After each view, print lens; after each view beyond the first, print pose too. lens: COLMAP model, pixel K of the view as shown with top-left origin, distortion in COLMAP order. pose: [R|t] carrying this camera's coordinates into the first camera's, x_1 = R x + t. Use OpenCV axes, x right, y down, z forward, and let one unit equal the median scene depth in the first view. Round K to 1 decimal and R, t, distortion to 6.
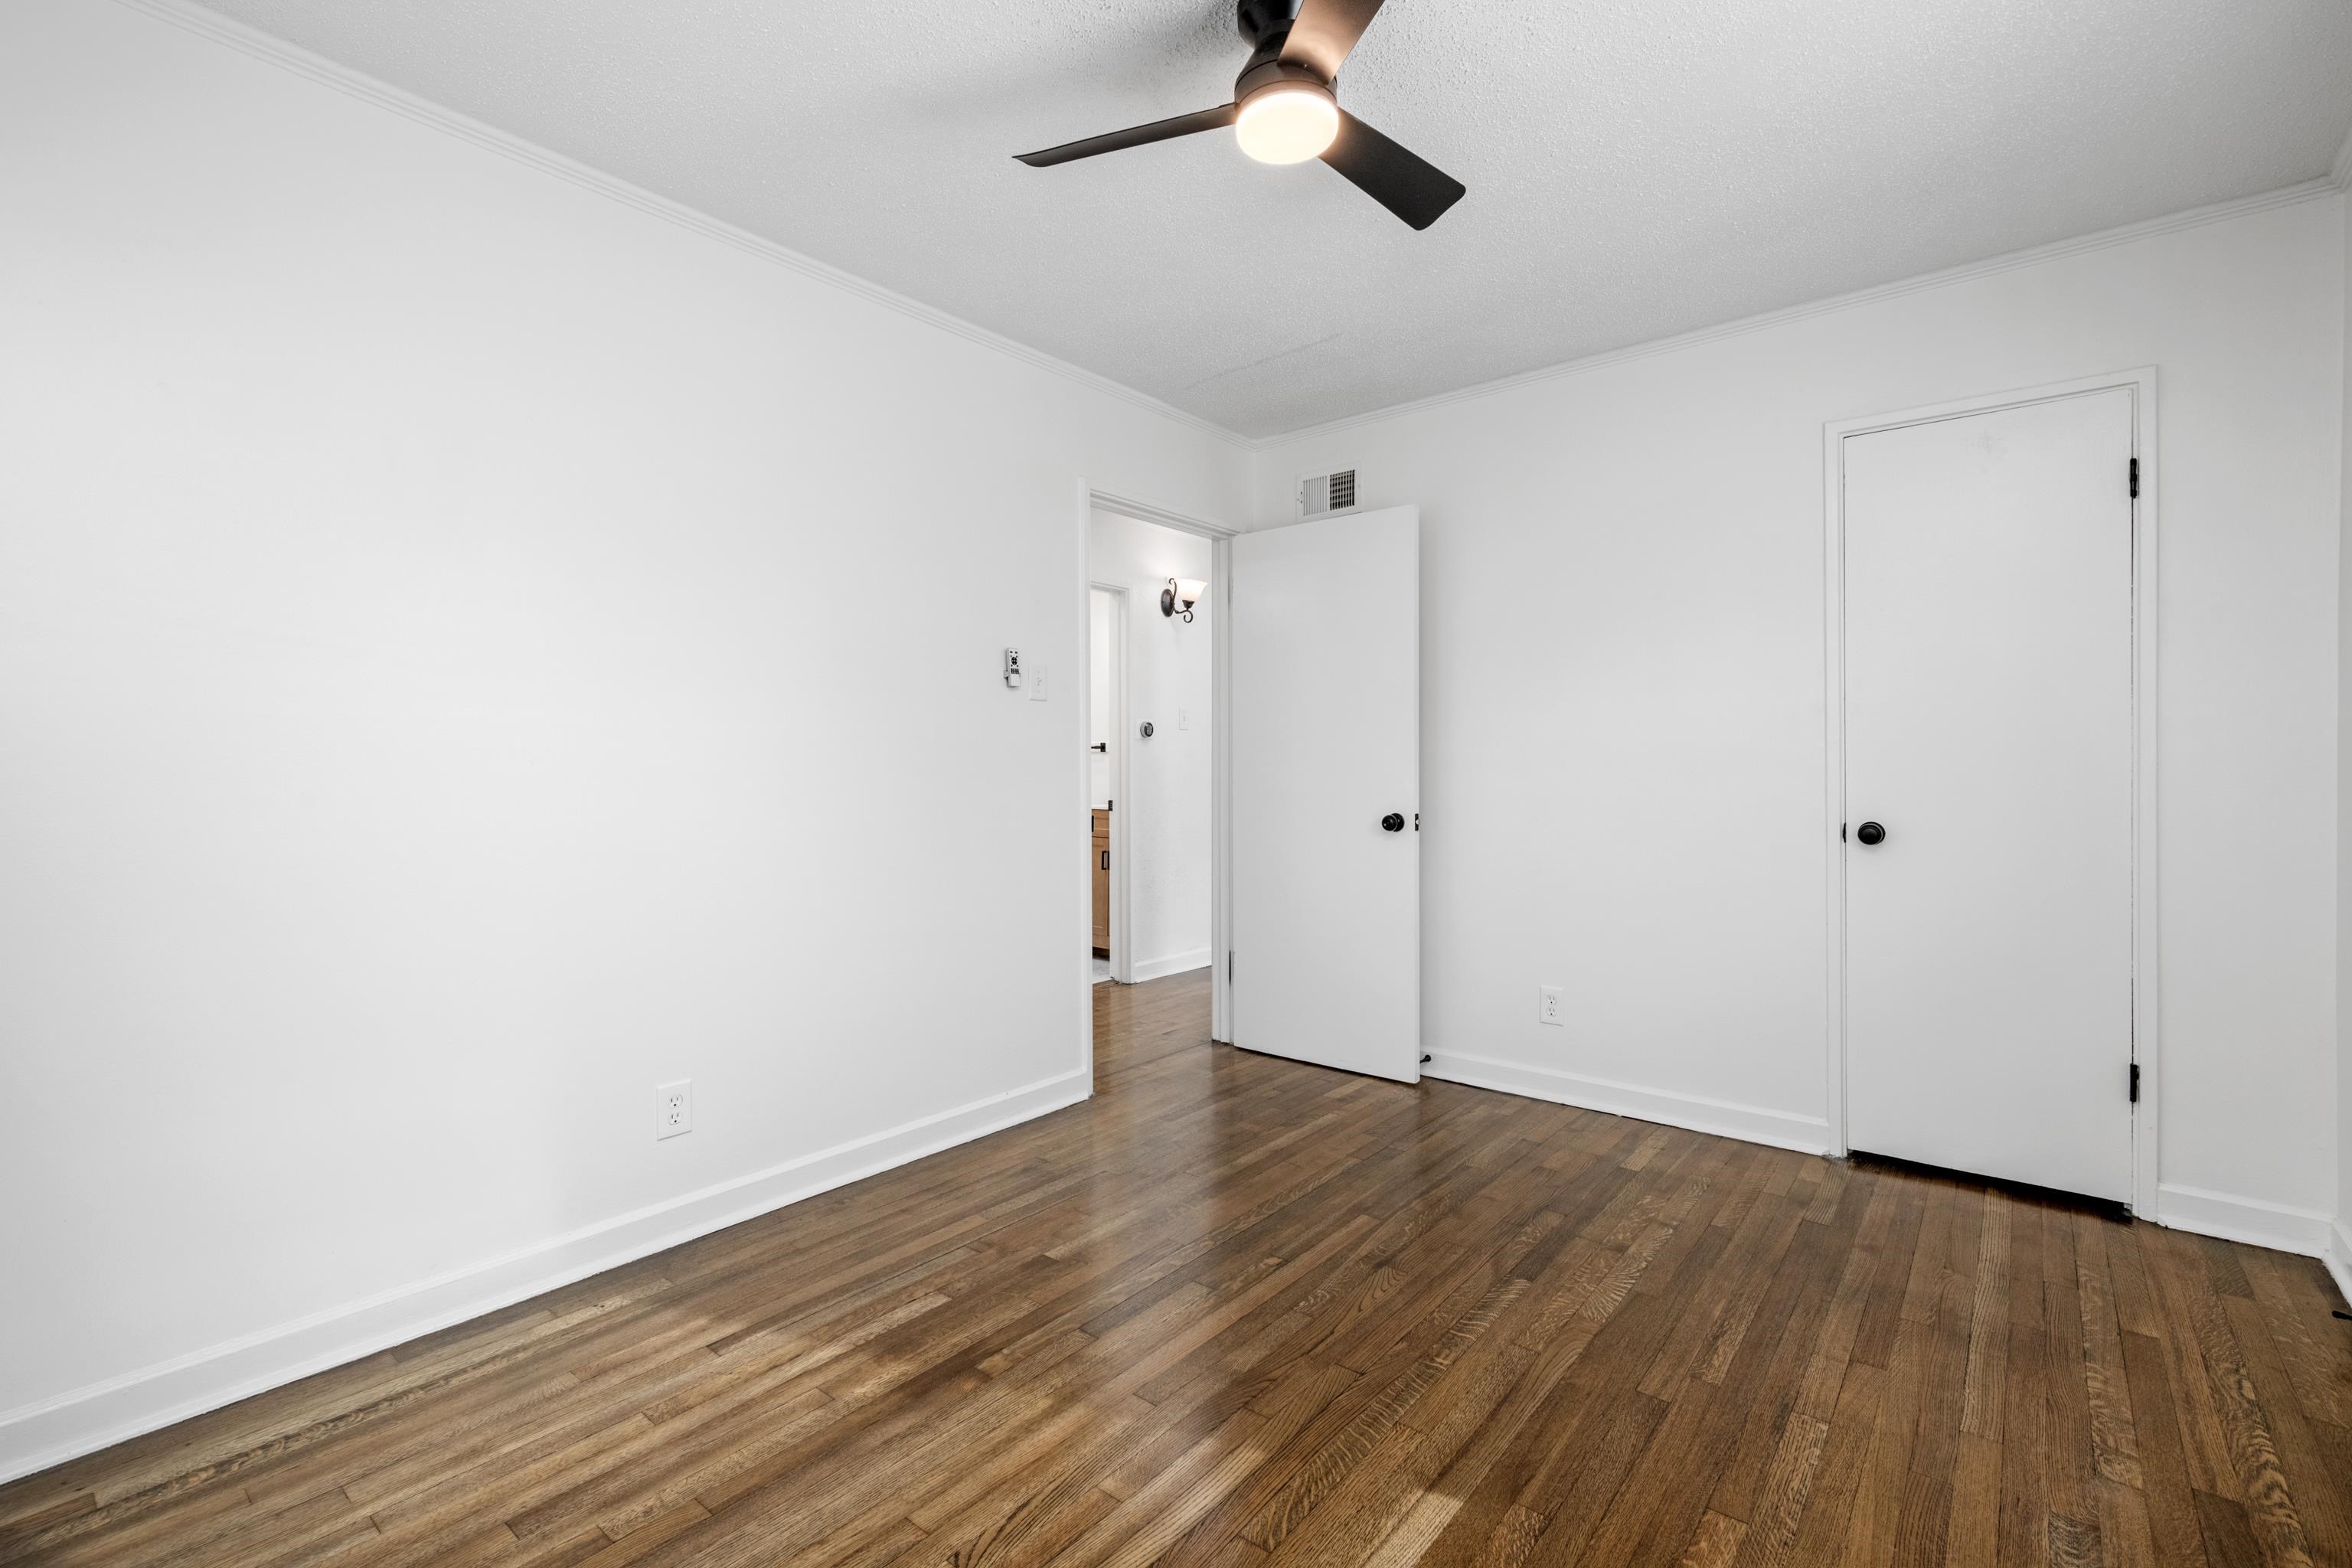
lens RADIAL K [[1042.8, 0, 1183.5], [0, 1042.8, 780.2], [0, 0, 1]] dist [0.001564, 0.000424]
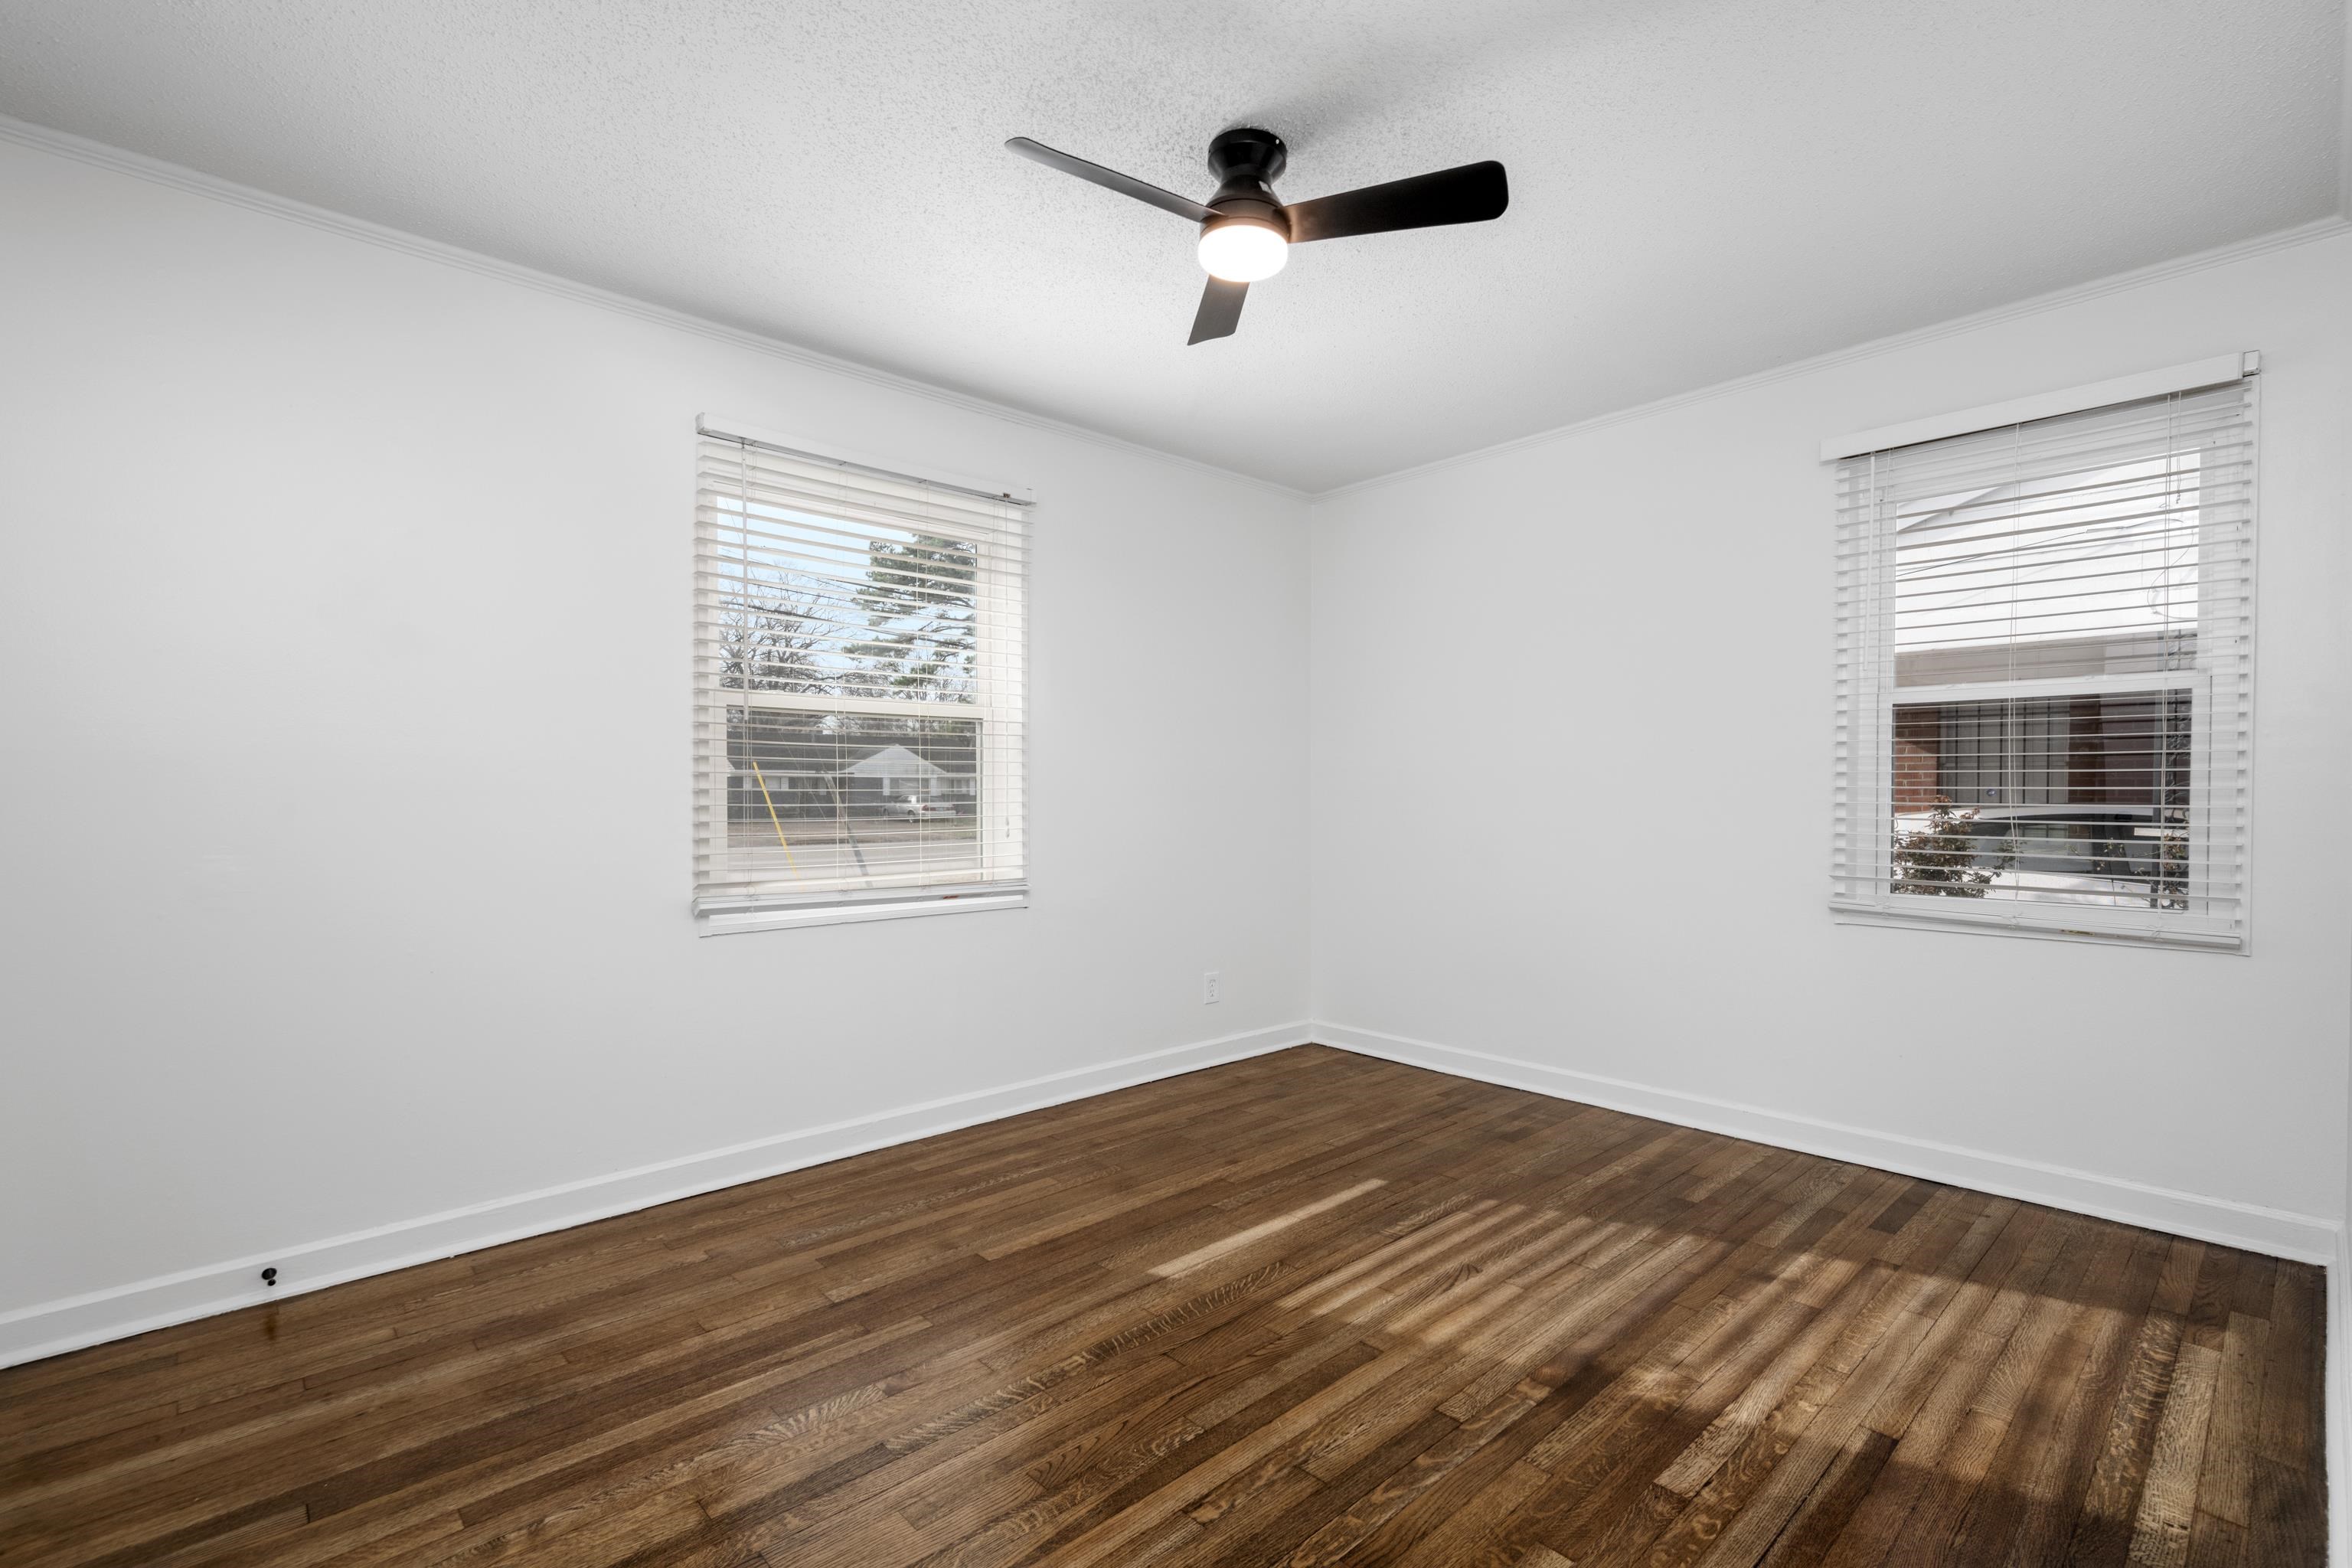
lens RADIAL K [[1042.8, 0, 1172.1], [0, 1042.8, 782.2], [0, 0, 1]] dist [0.001564, 0.000424]
pose [[-0.990198, 0.007263, 0.139481, 0.013312], [0.008783, 0.999908, 0.010288, -0.015547], [-0.139394, 0.011412, -0.990171, 2.029424]]
